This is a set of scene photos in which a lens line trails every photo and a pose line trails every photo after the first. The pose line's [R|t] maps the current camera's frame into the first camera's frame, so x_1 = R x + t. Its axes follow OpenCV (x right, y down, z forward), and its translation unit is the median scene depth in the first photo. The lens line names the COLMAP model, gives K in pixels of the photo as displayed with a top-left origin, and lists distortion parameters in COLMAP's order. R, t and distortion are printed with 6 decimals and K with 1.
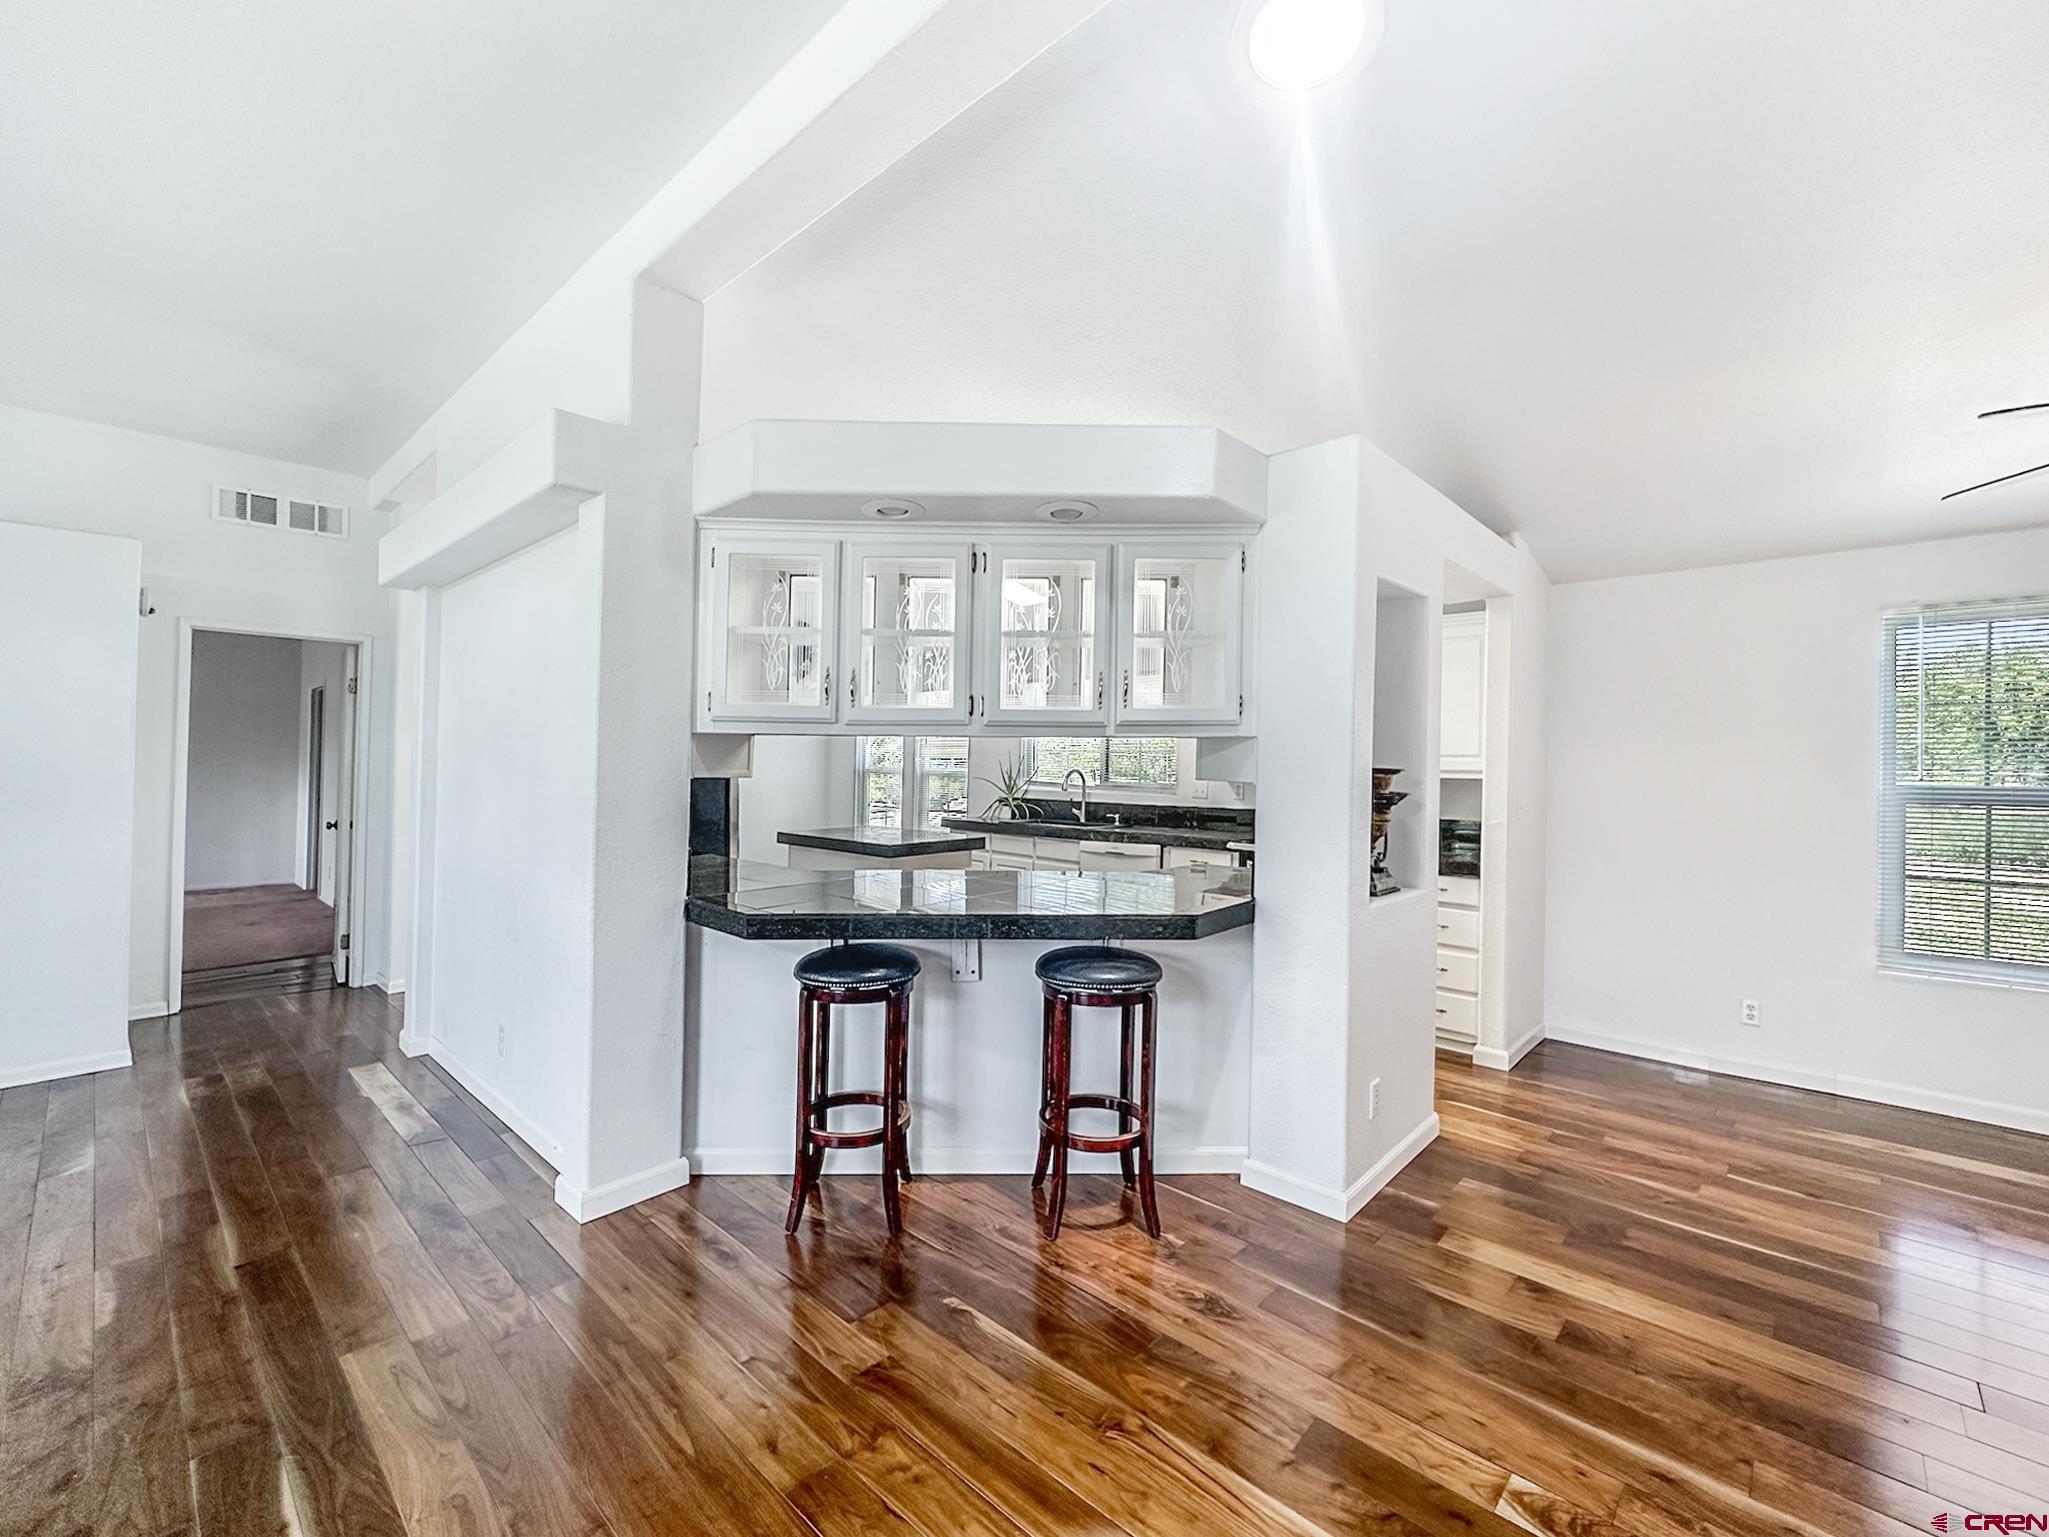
lens RADIAL K [[867.5, 0, 956.4], [0, 867.5, 768.8], [0, 0, 1]] dist [0.000914, 0.000431]
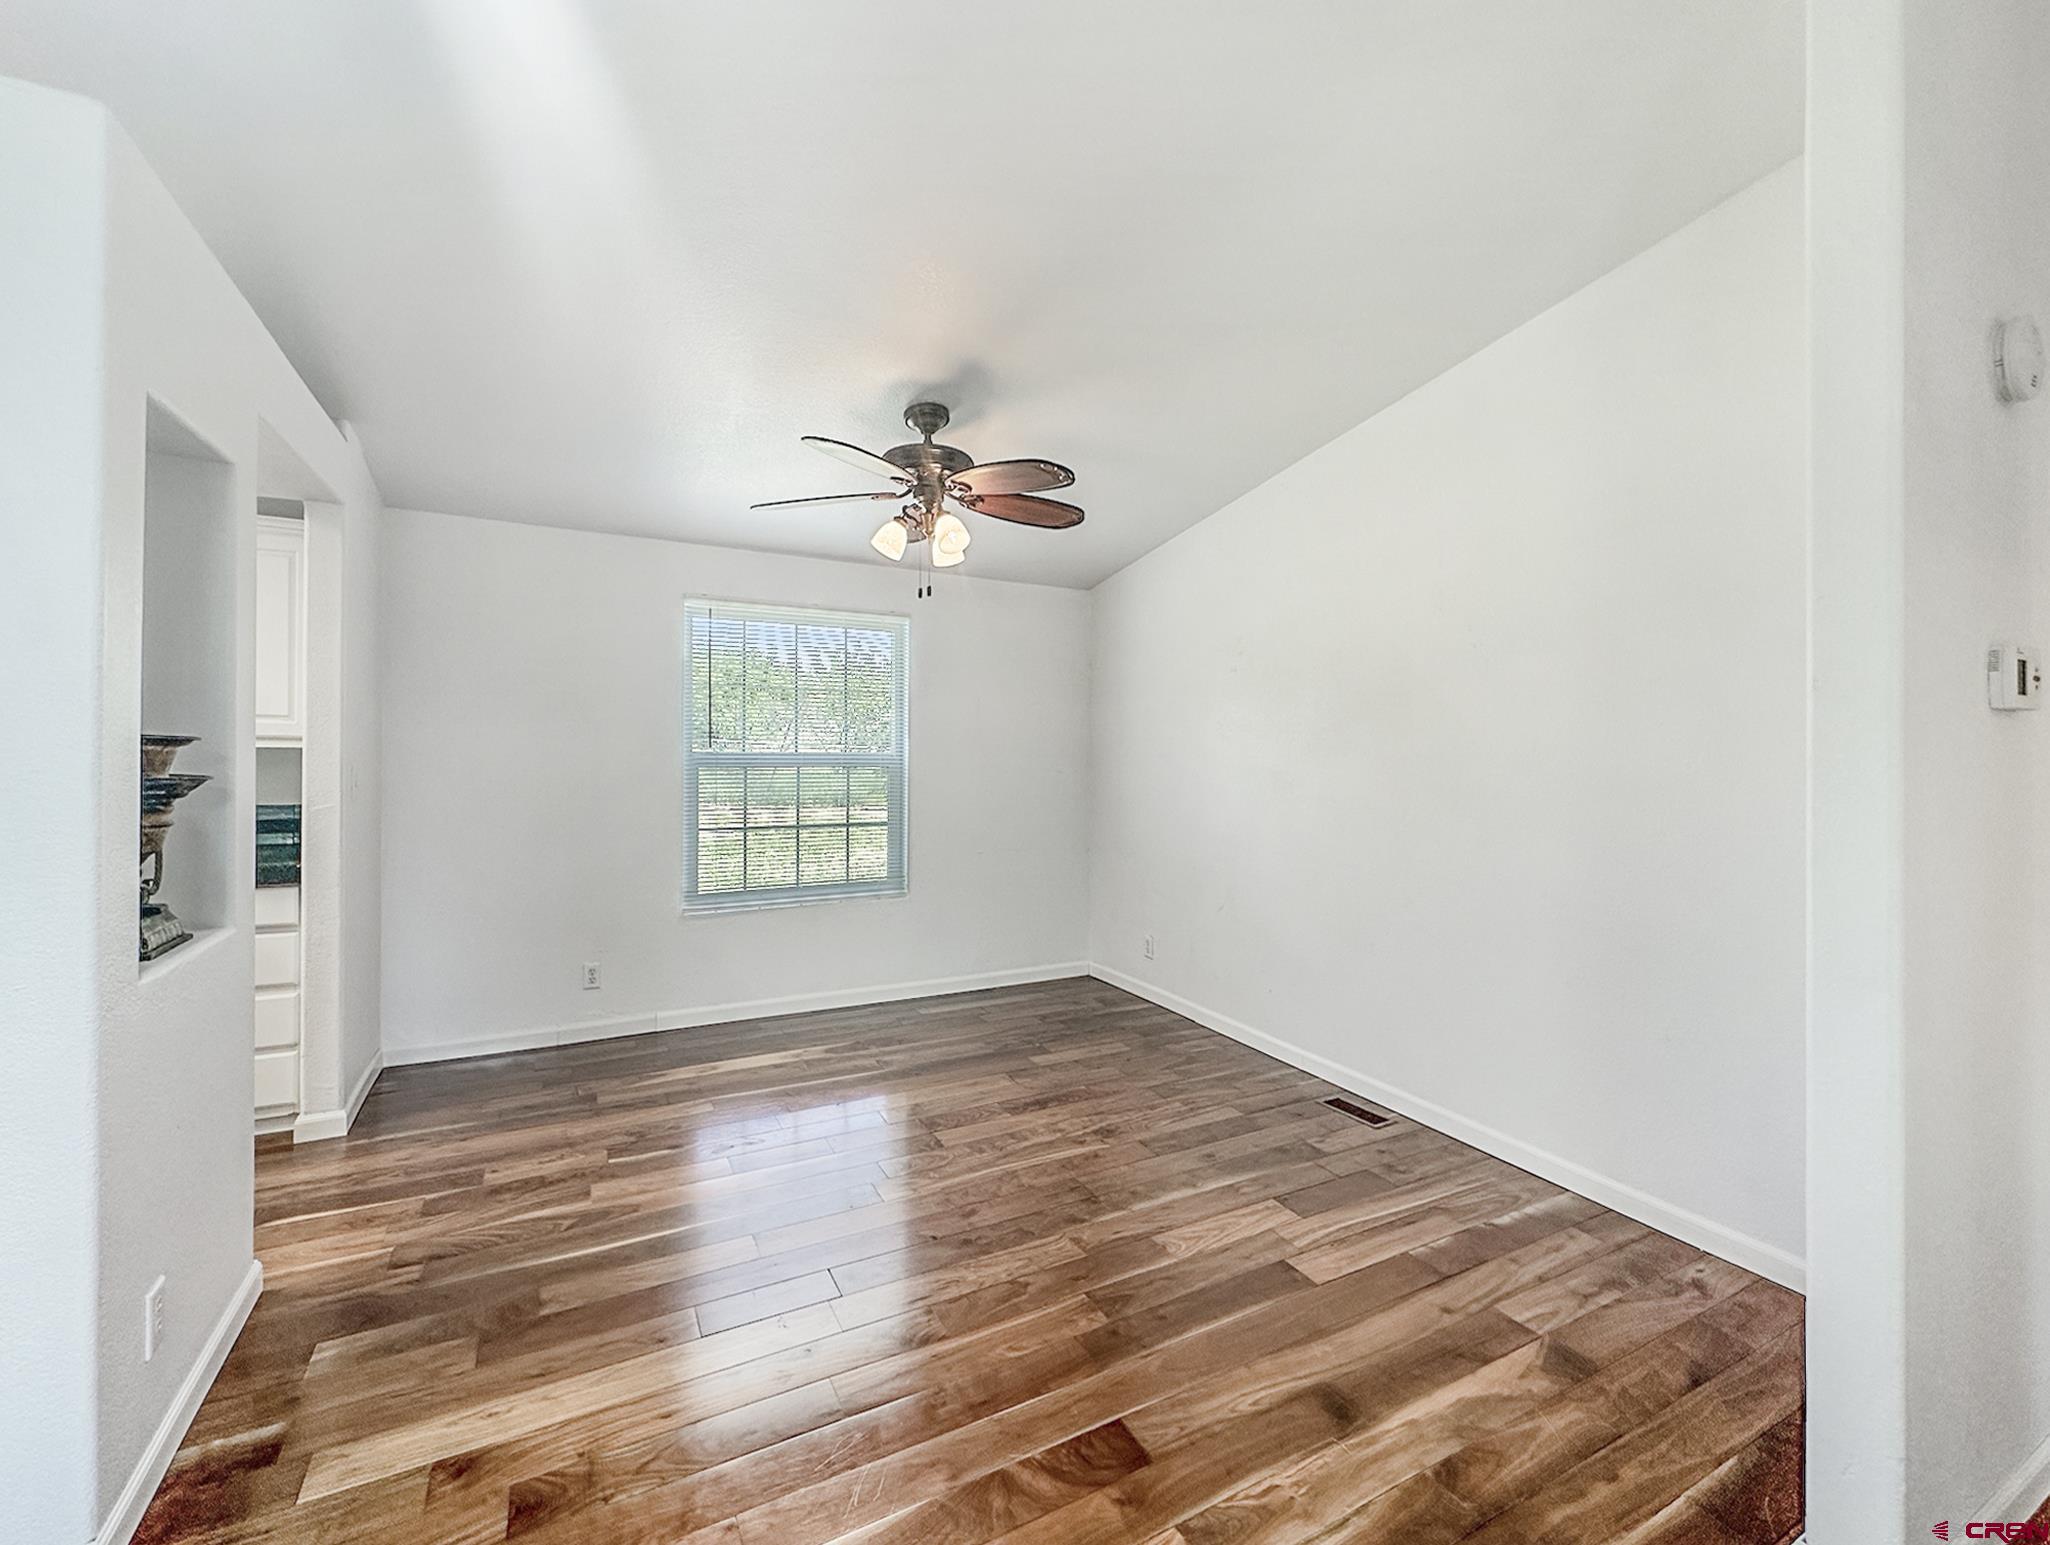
lens RADIAL K [[897.9, 0, 1052.3], [0, 897.9, 755.3], [0, 0, 1]] dist [0.000099, 0.000220]
pose [[0.279444, -0.017819, 0.959997, 0.079079], [-0.005087, 0.999786, 0.020038, -0.001895], [-0.960149, -0.010483, 0.279294, 0.248509]]
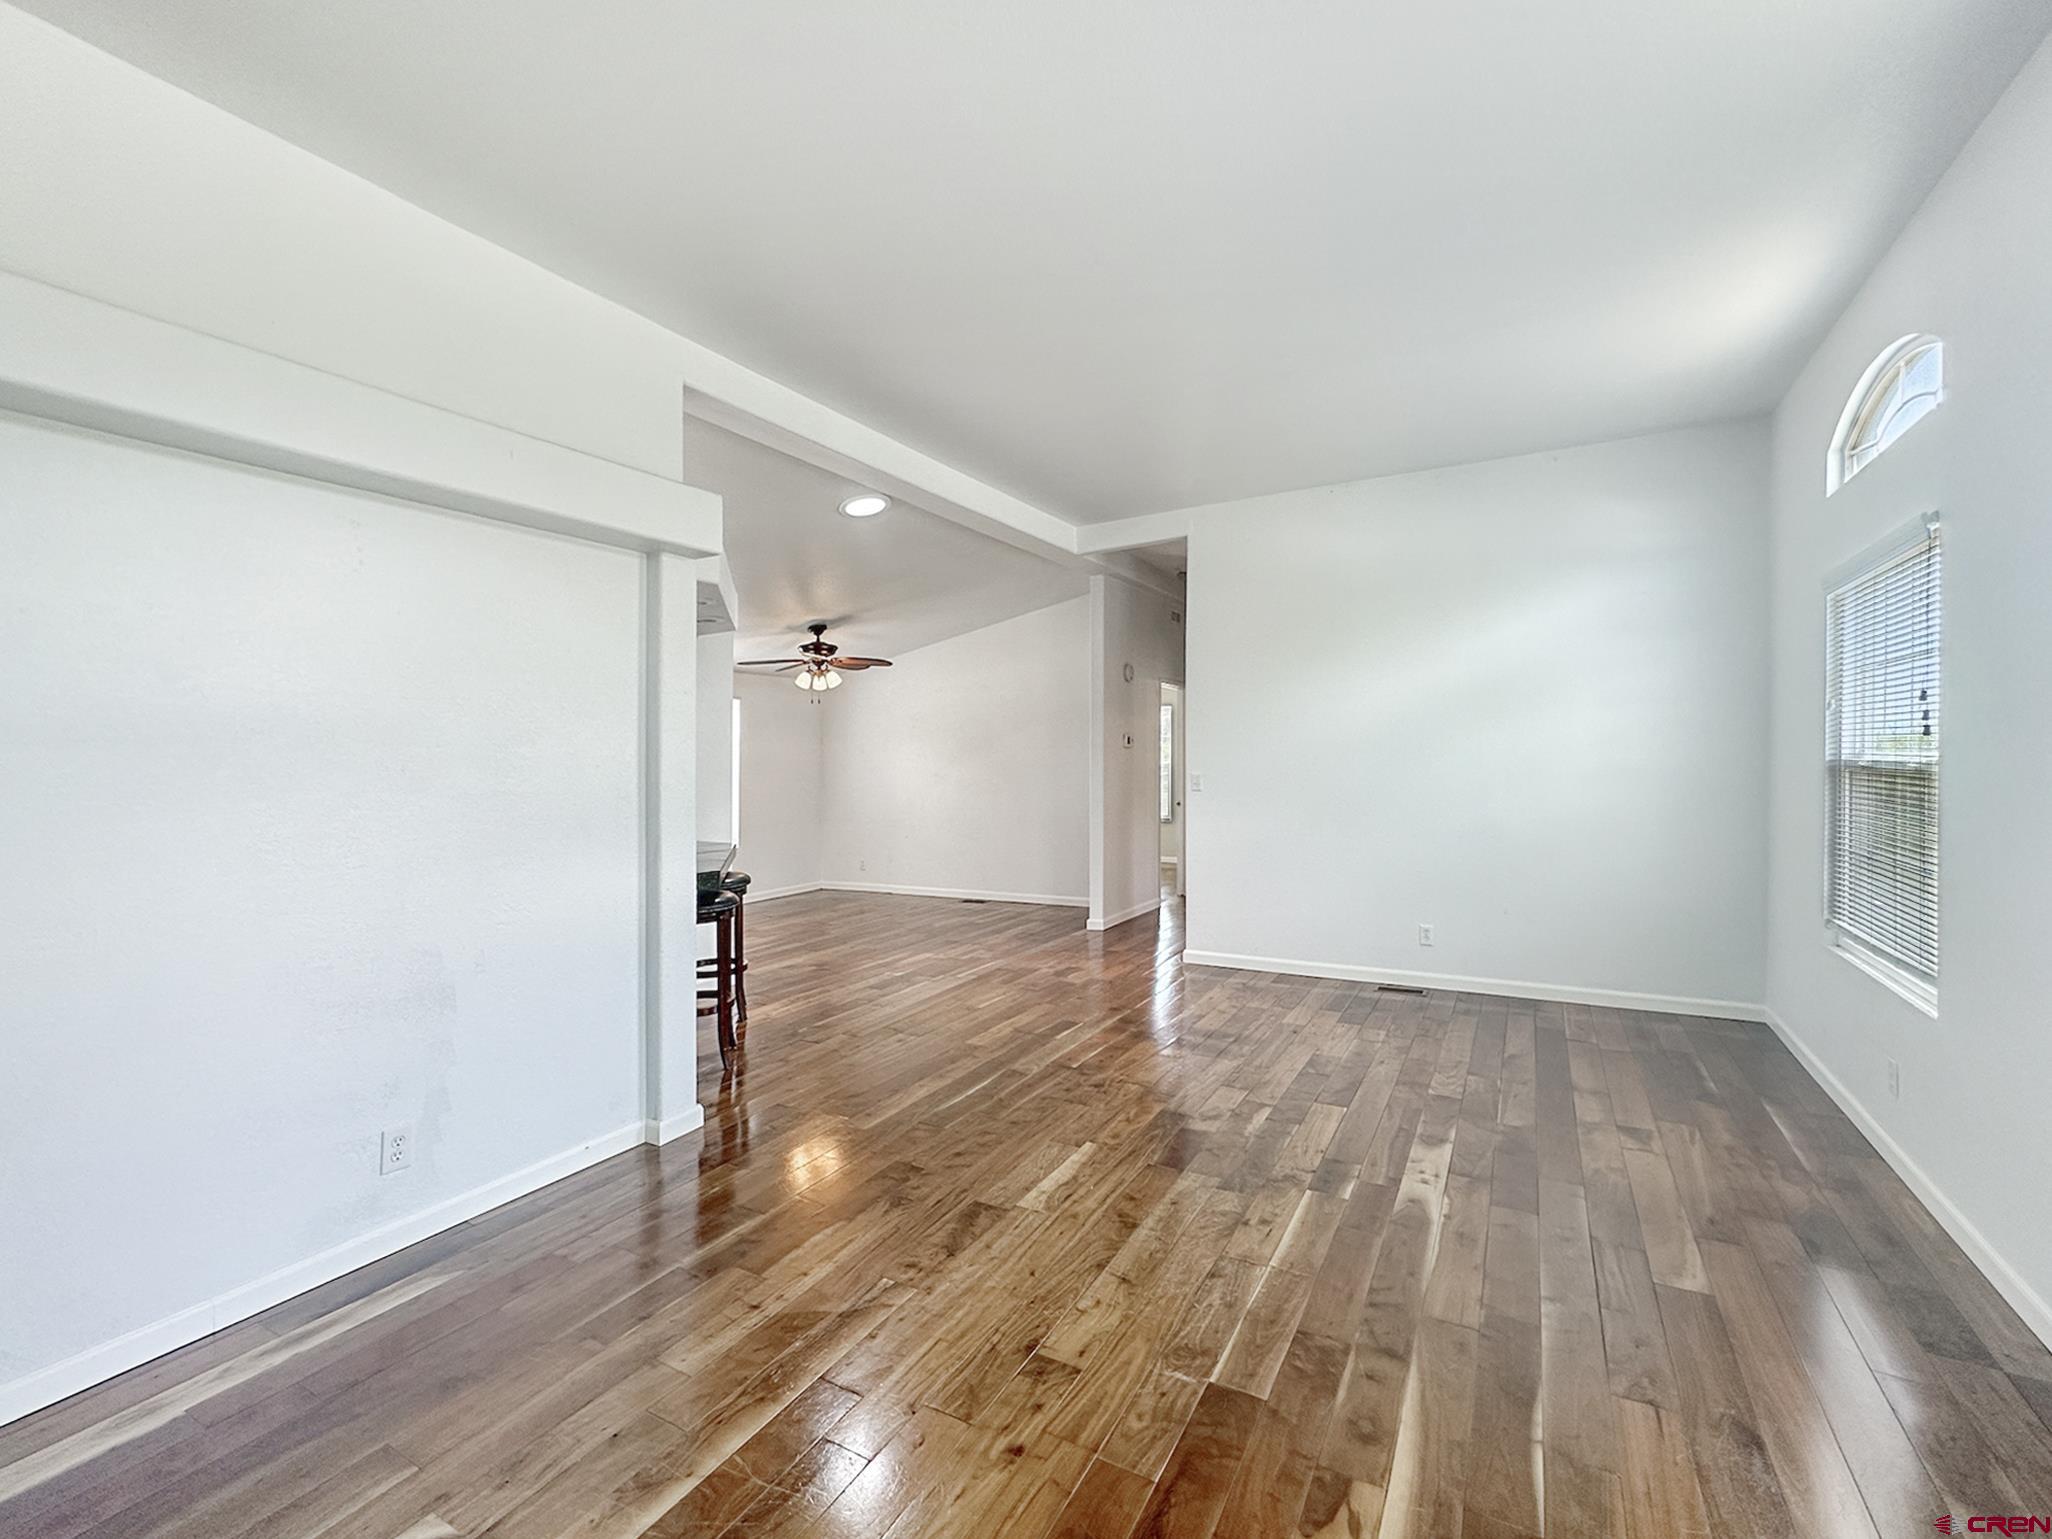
lens RADIAL K [[823.7, 0, 1023.6], [0, 823.7, 794.9], [0, 0, 1]] dist [-0.003280, 0.000187]
pose [[-0.237602, -0.043731, 0.970378, -1.385856], [0.026483, 0.998323, 0.051475, -0.014114], [-0.971002, 0.037929, -0.236045, 0.697053]]
